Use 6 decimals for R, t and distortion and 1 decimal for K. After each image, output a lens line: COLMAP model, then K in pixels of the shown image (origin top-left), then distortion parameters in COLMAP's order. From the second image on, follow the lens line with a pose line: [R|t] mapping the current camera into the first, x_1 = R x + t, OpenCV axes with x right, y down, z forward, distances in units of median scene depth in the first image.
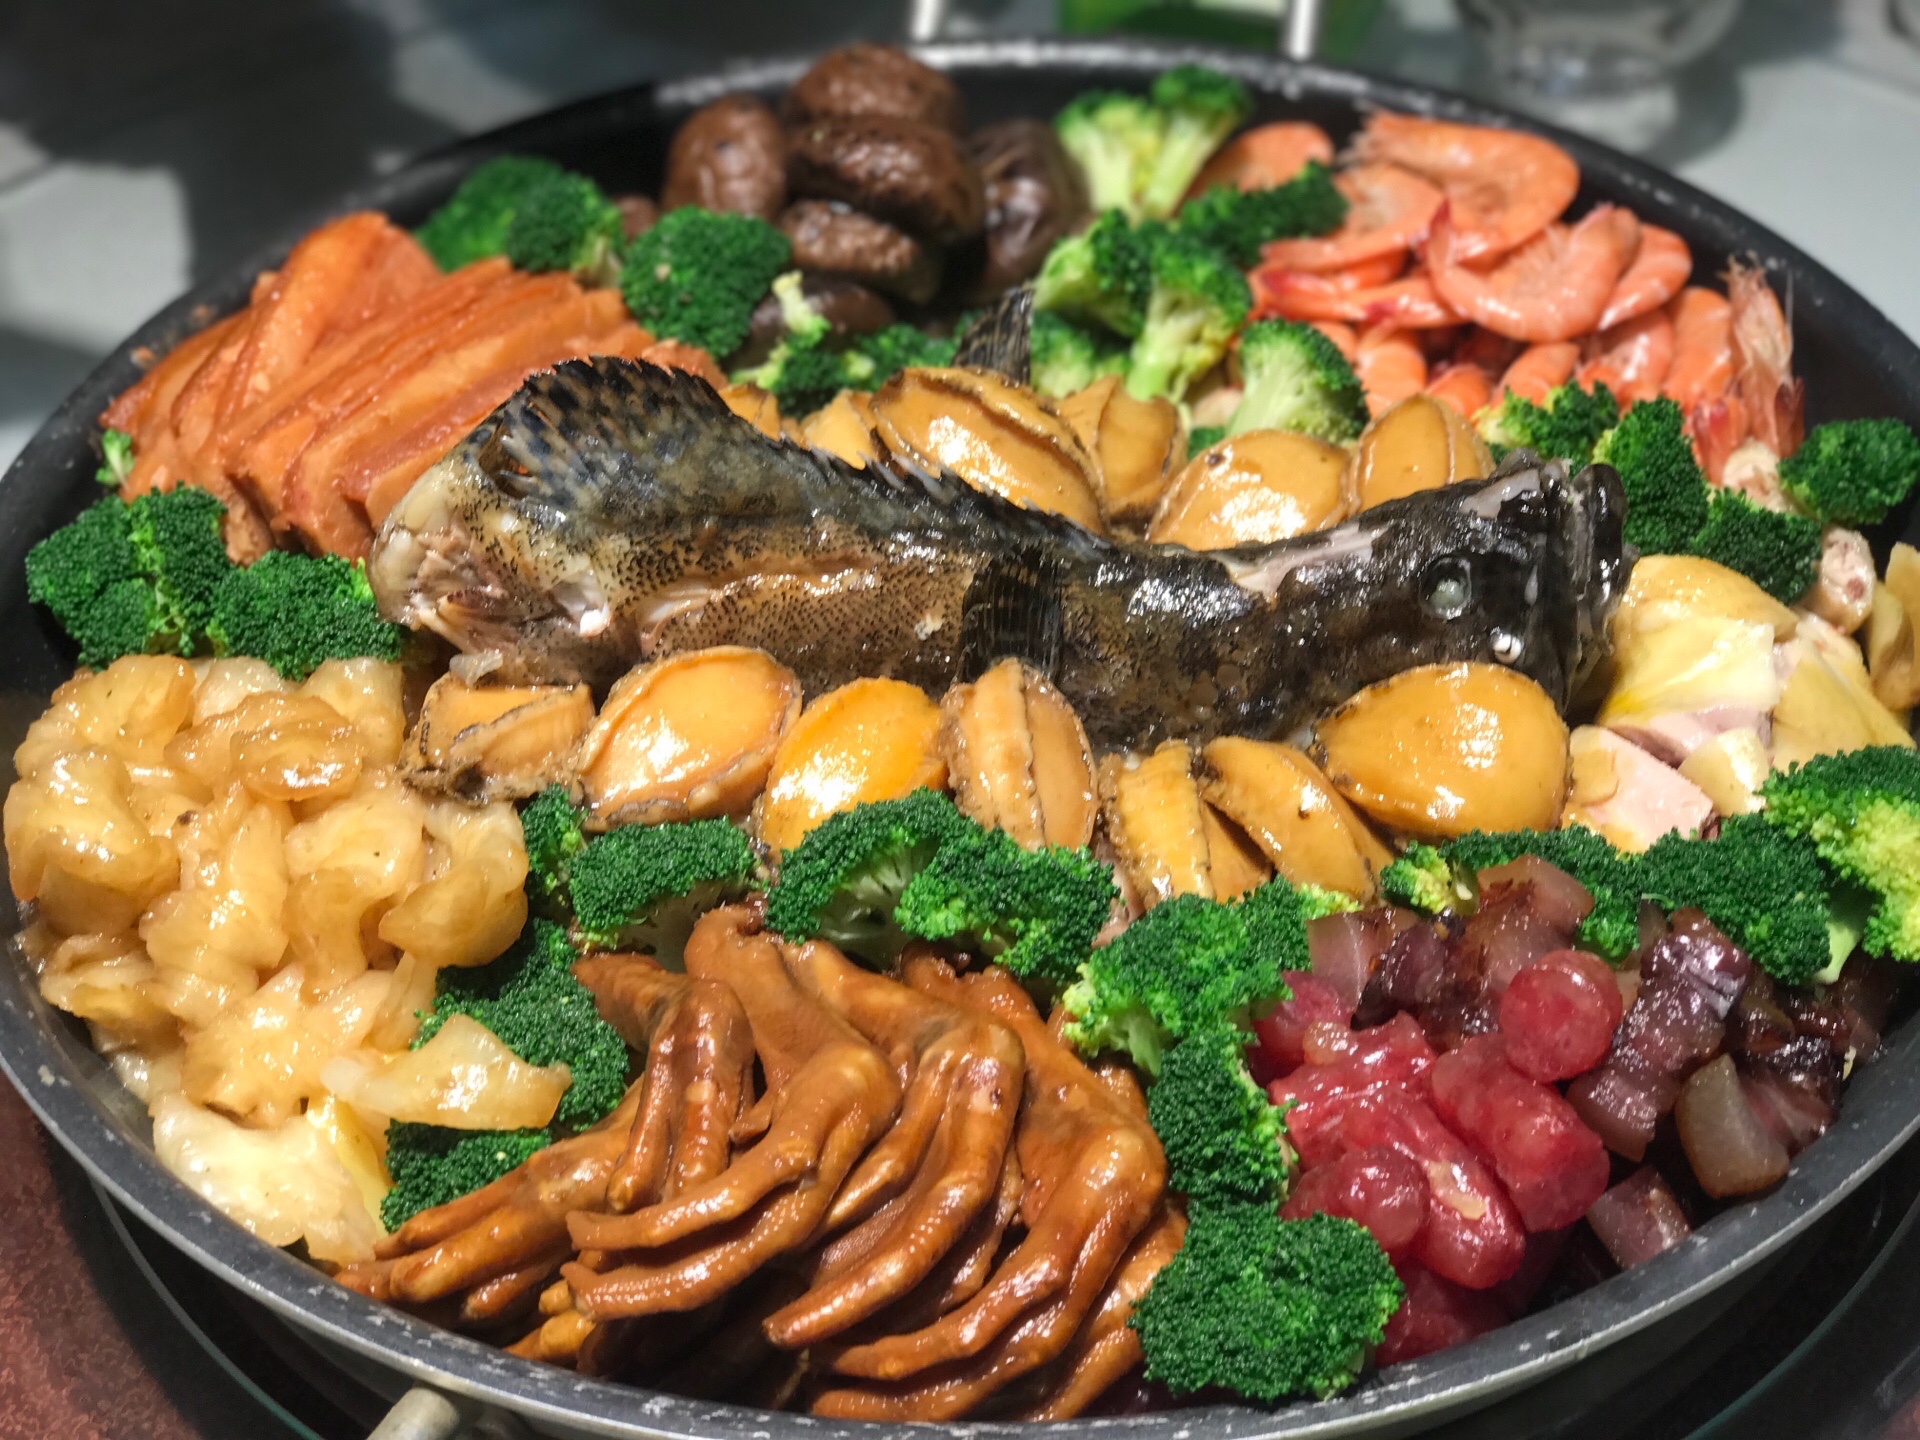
lens RADIAL K [[3215.0, 0, 960.0], [0, 3215.0, 720.0], [0, 0, 1]] dist [-0.149767, 1.411993]
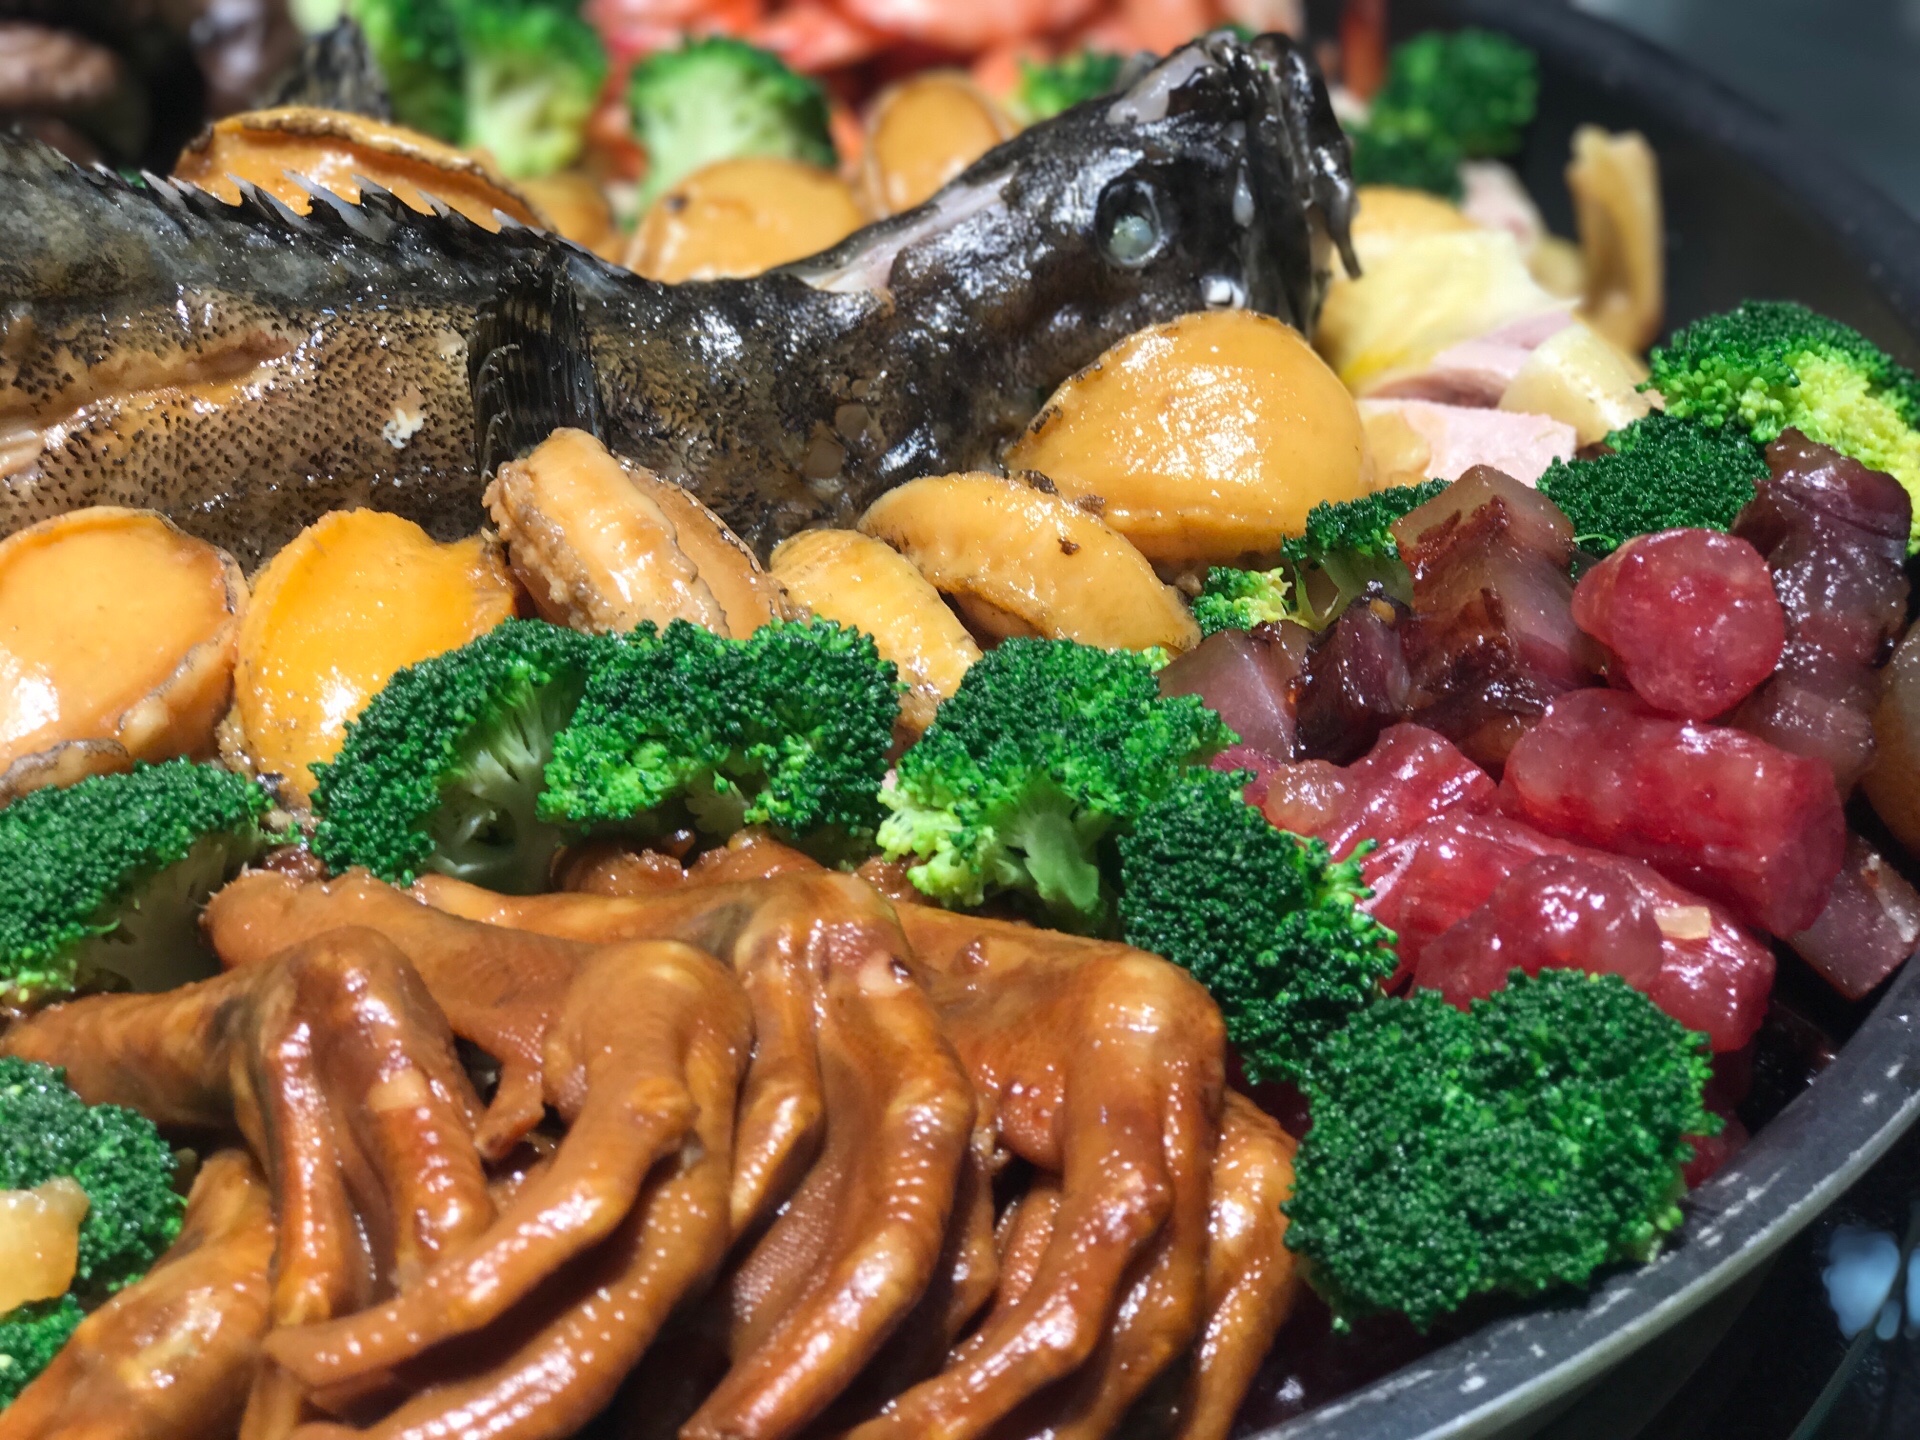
lens RADIAL K [[3215.0, 0, 960.0], [0, 3215.0, 720.0], [0, 0, 1]] dist [-0.149767, 1.411993]
pose [[0.905937, -0.216268, 0.364014, -0.160925], [0.262939, 0.961208, -0.083315, 0.113444], [-0.331875, 0.171192, 0.927660, 0.412674]]
